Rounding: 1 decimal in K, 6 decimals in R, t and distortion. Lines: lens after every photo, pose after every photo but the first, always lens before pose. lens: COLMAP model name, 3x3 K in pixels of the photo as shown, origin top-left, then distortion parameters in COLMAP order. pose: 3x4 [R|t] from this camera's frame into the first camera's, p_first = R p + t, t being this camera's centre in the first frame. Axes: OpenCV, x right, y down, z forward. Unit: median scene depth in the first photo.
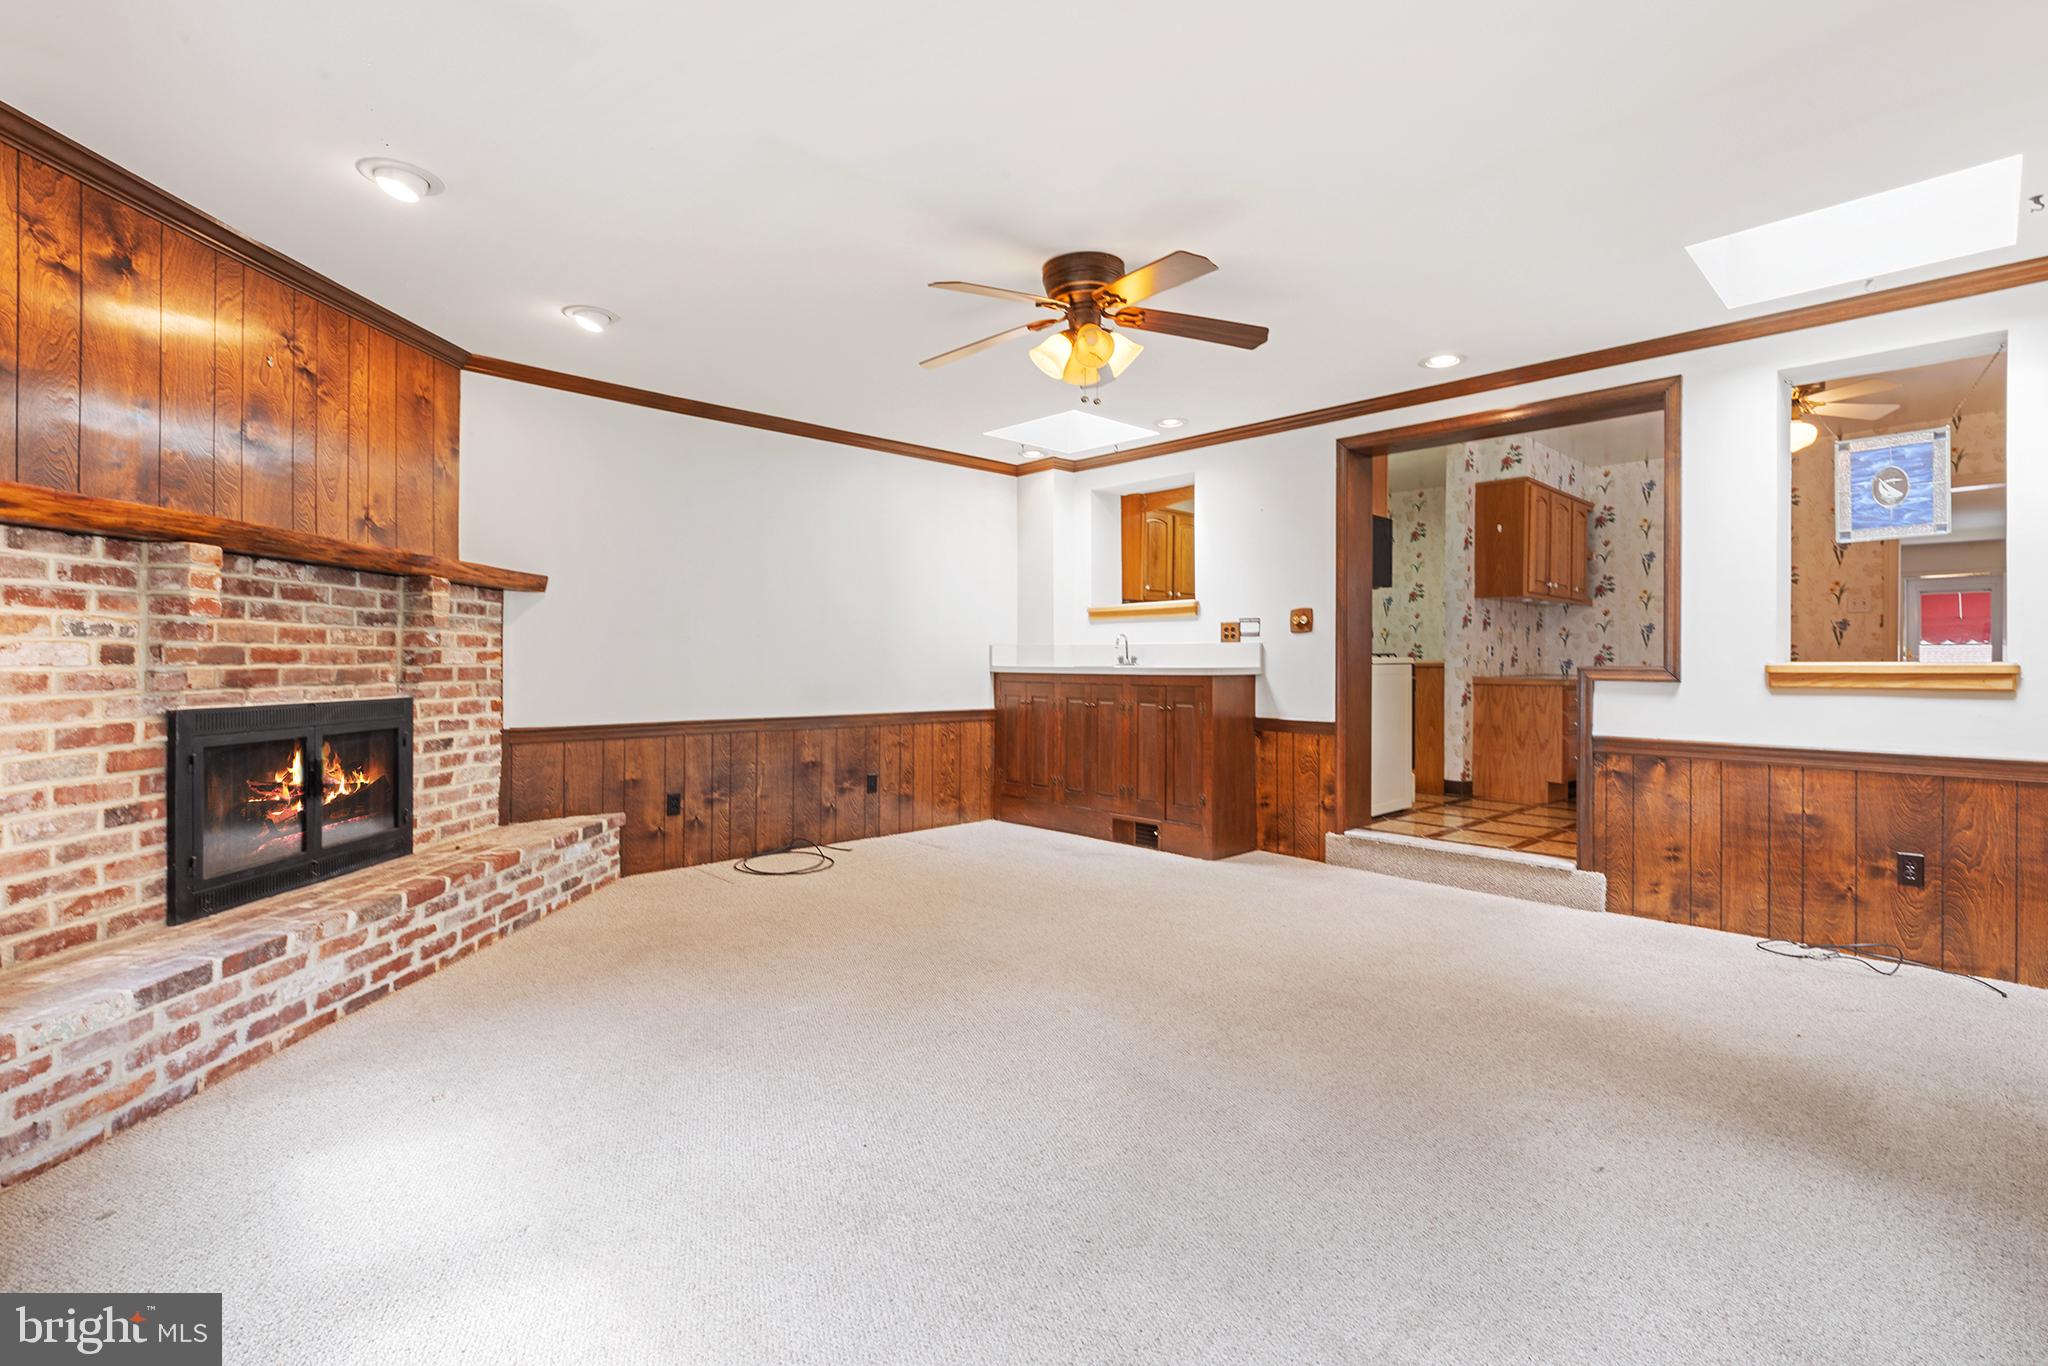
lens RADIAL K [[922.5, 0, 1019.1], [0, 922.5, 657.7], [0, 0, 1]] dist [0.002033, 0.000365]
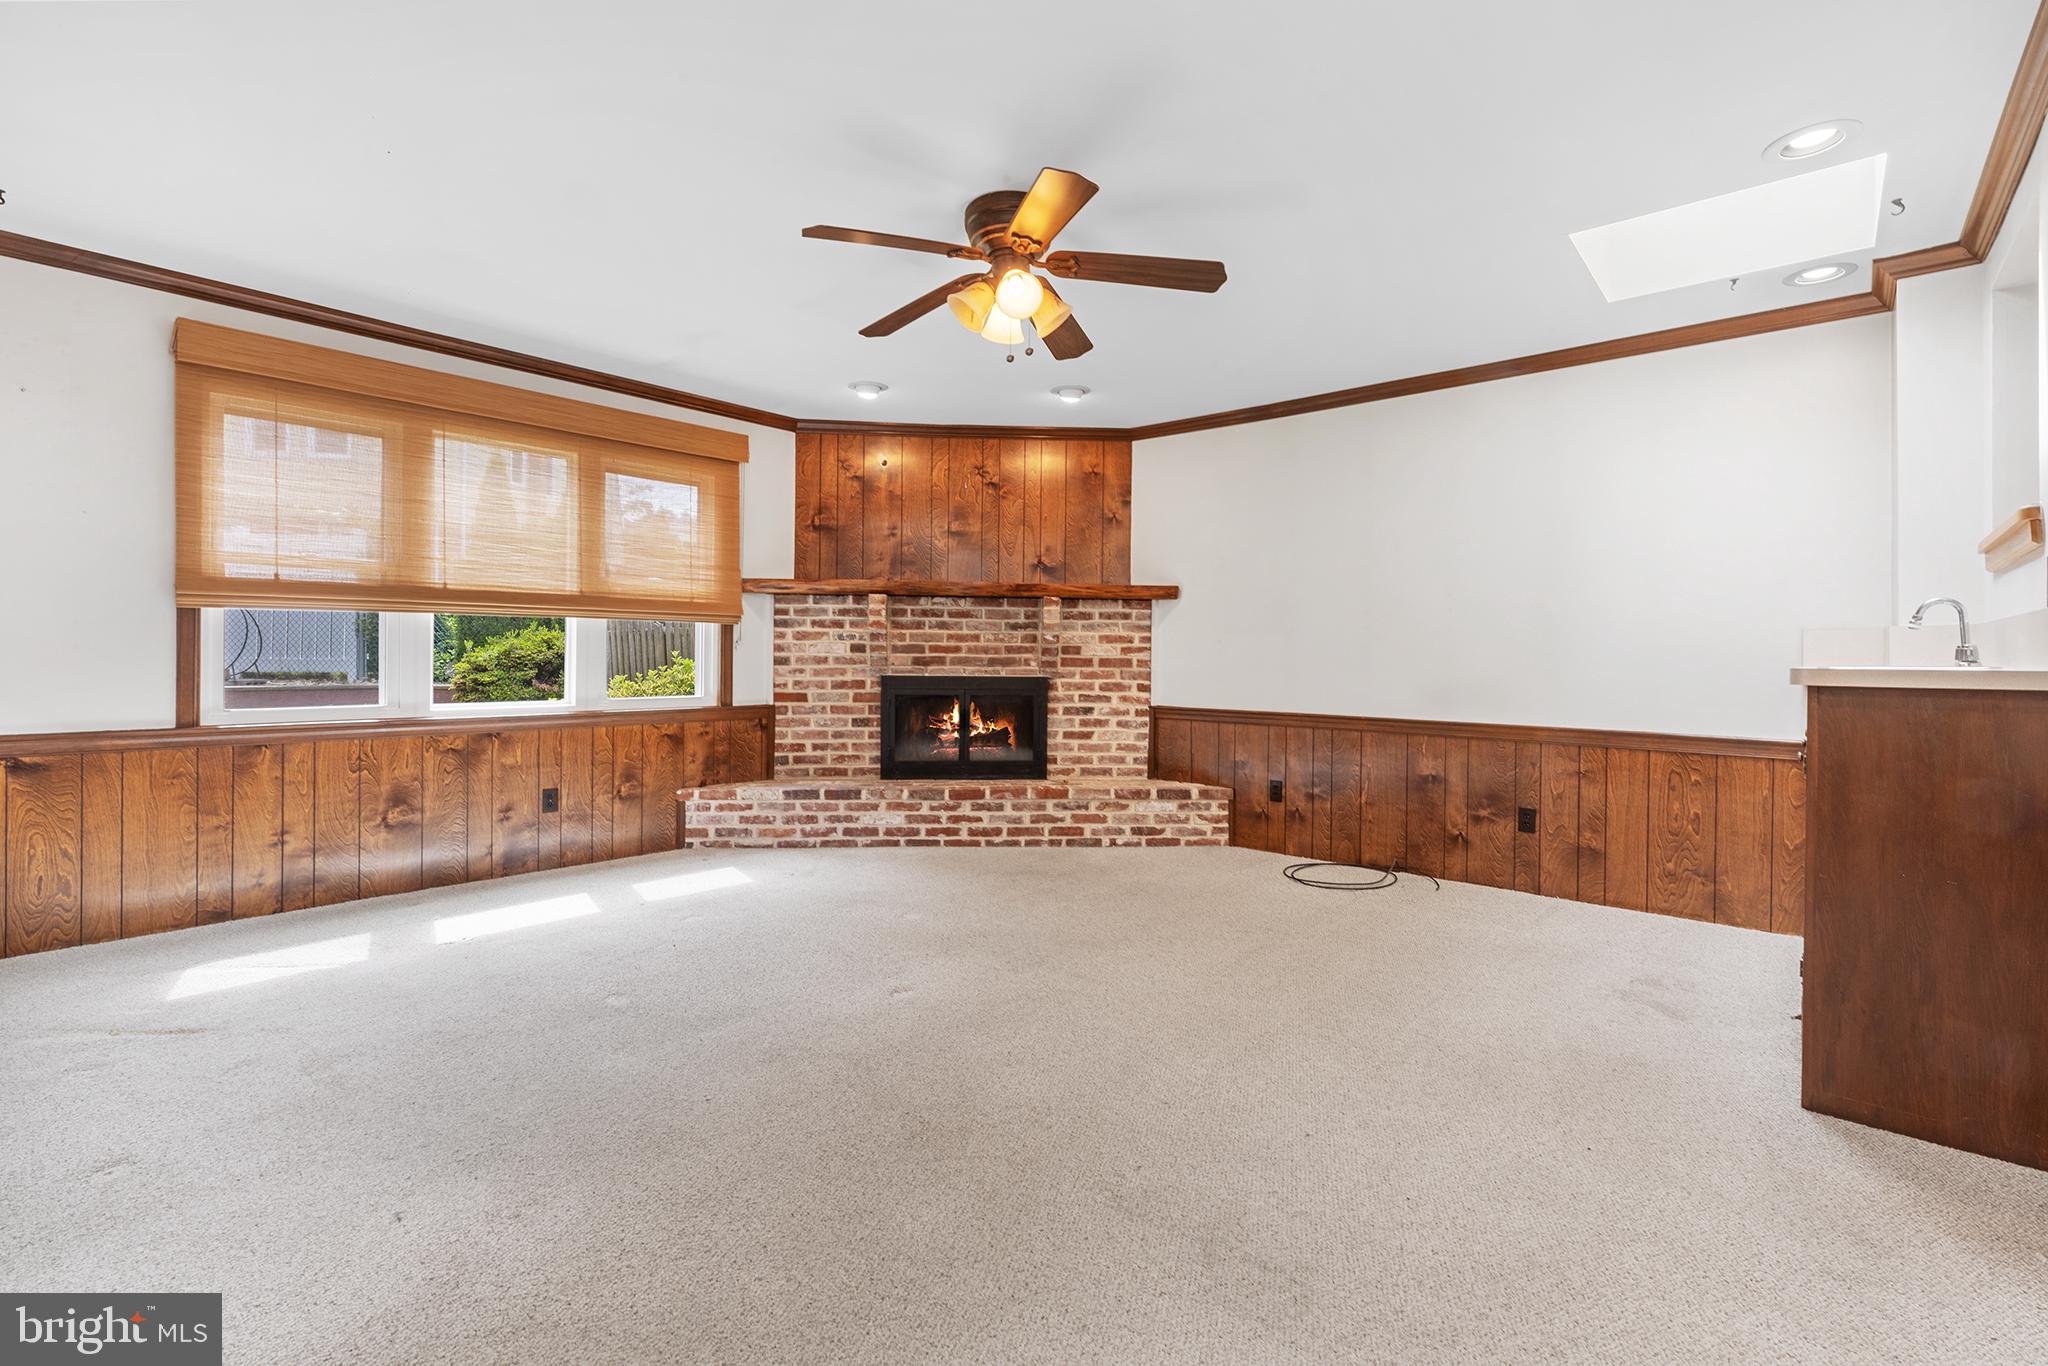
lens RADIAL K [[922.5, 0, 1034.4], [0, 922.5, 654.2], [0, 0, 1]] dist [0.002033, 0.000365]
pose [[0.111923, -0.000464, -0.993717, 0.896425], [-0.006196, 0.999980, -0.001165, 0.007860], [0.993698, 0.006287, 0.111918, 0.848610]]
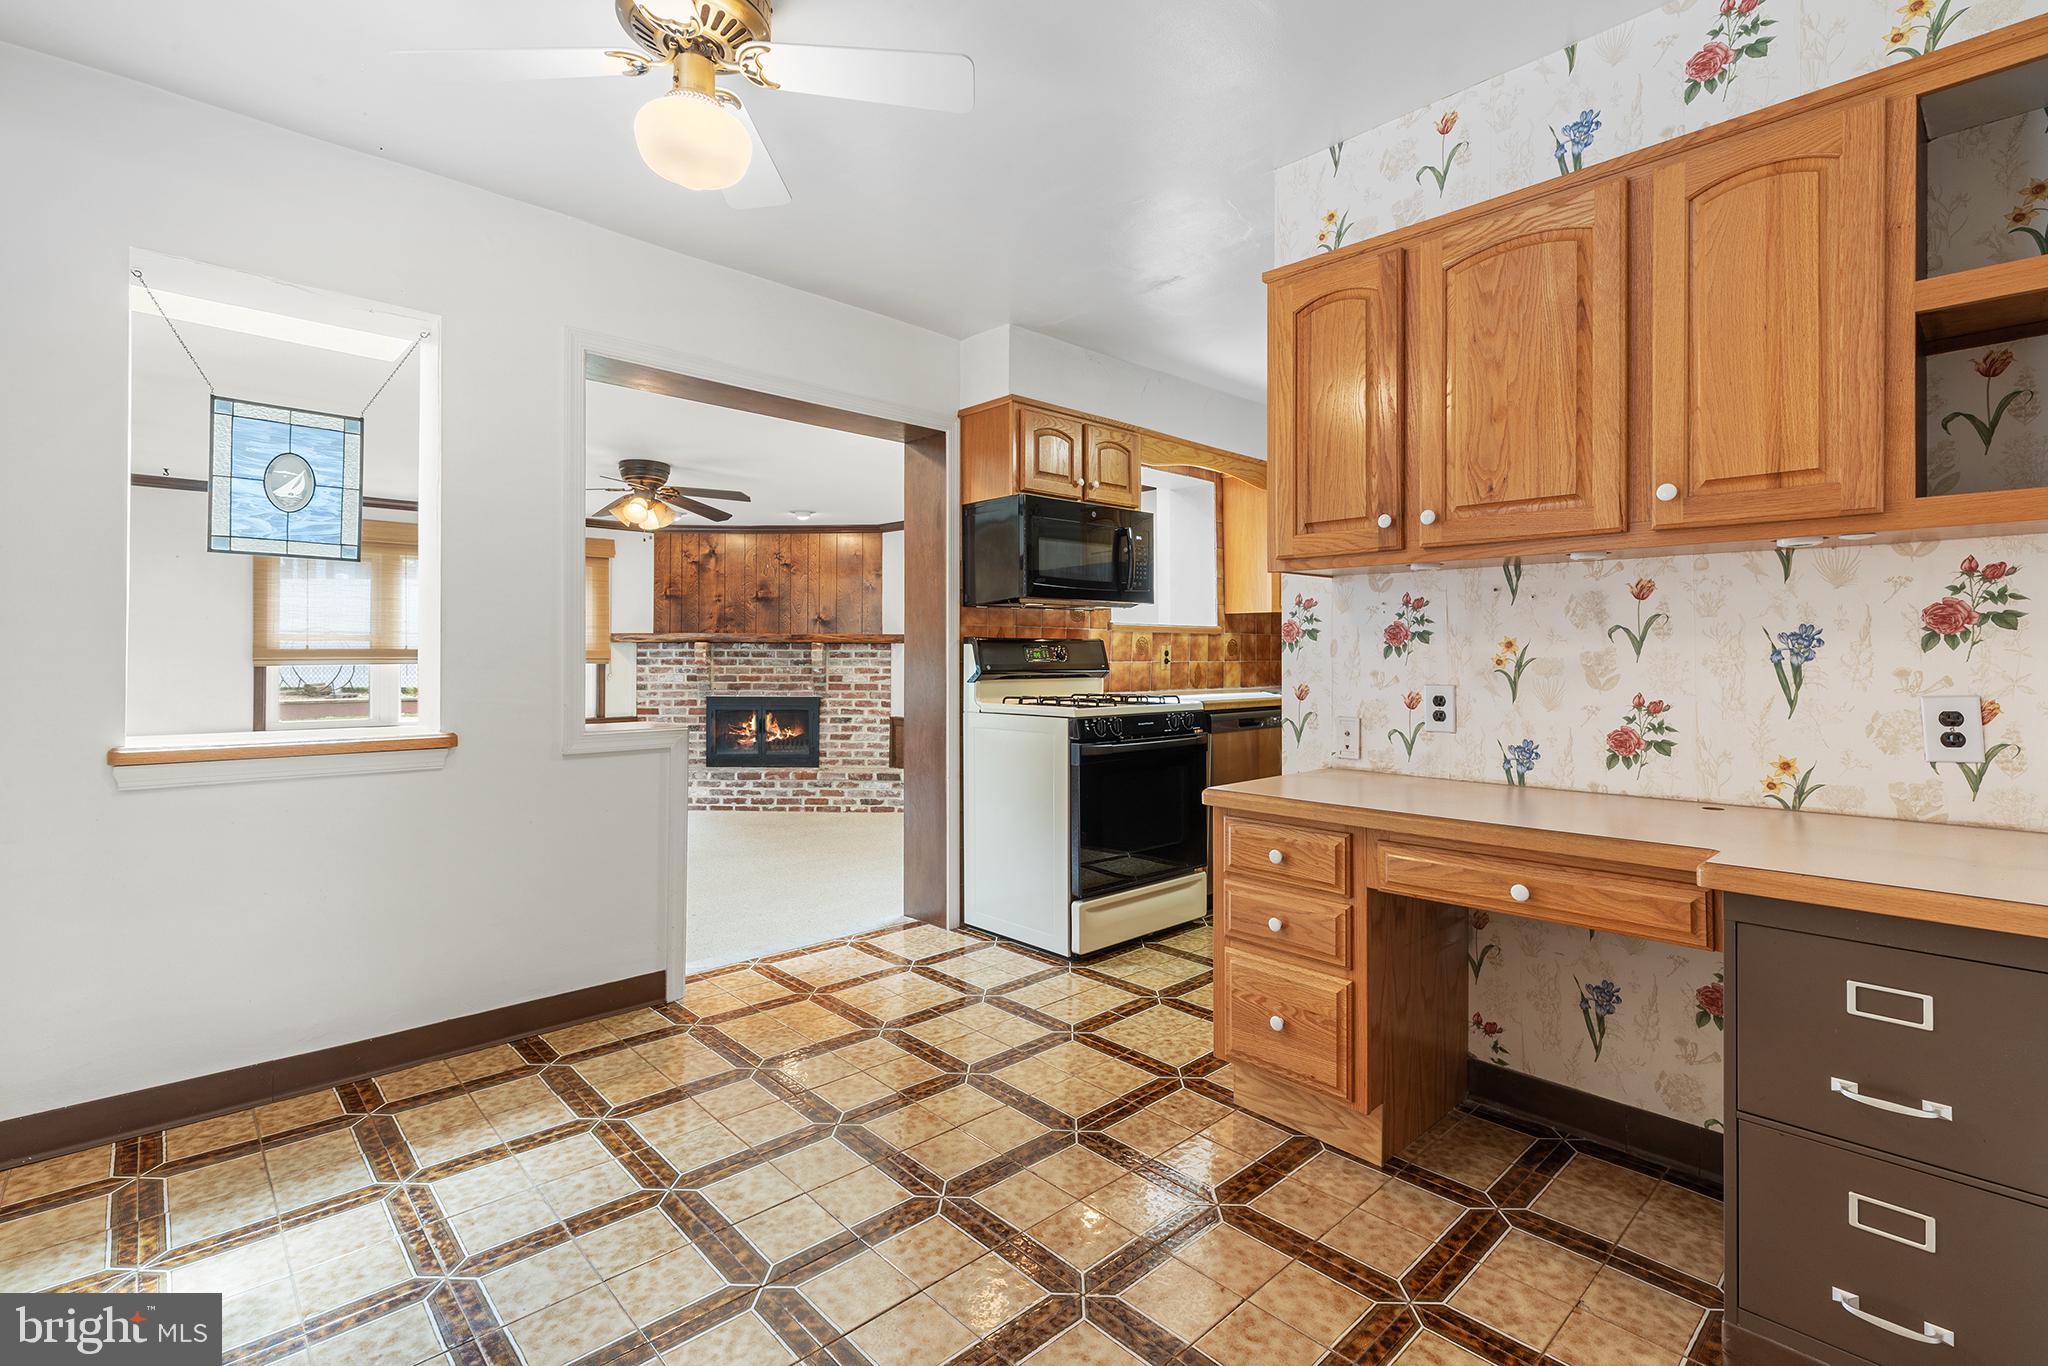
lens RADIAL K [[922.5, 0, 1032.6], [0, 922.5, 642.6], [0, 0, 1]] dist [0.002033, 0.000365]
pose [[0.012288, -0.017155, -0.999777, 1.656853], [0.001730, 0.999852, -0.017135, -0.051750], [0.999923, -0.001519, 0.012316, 1.564383]]
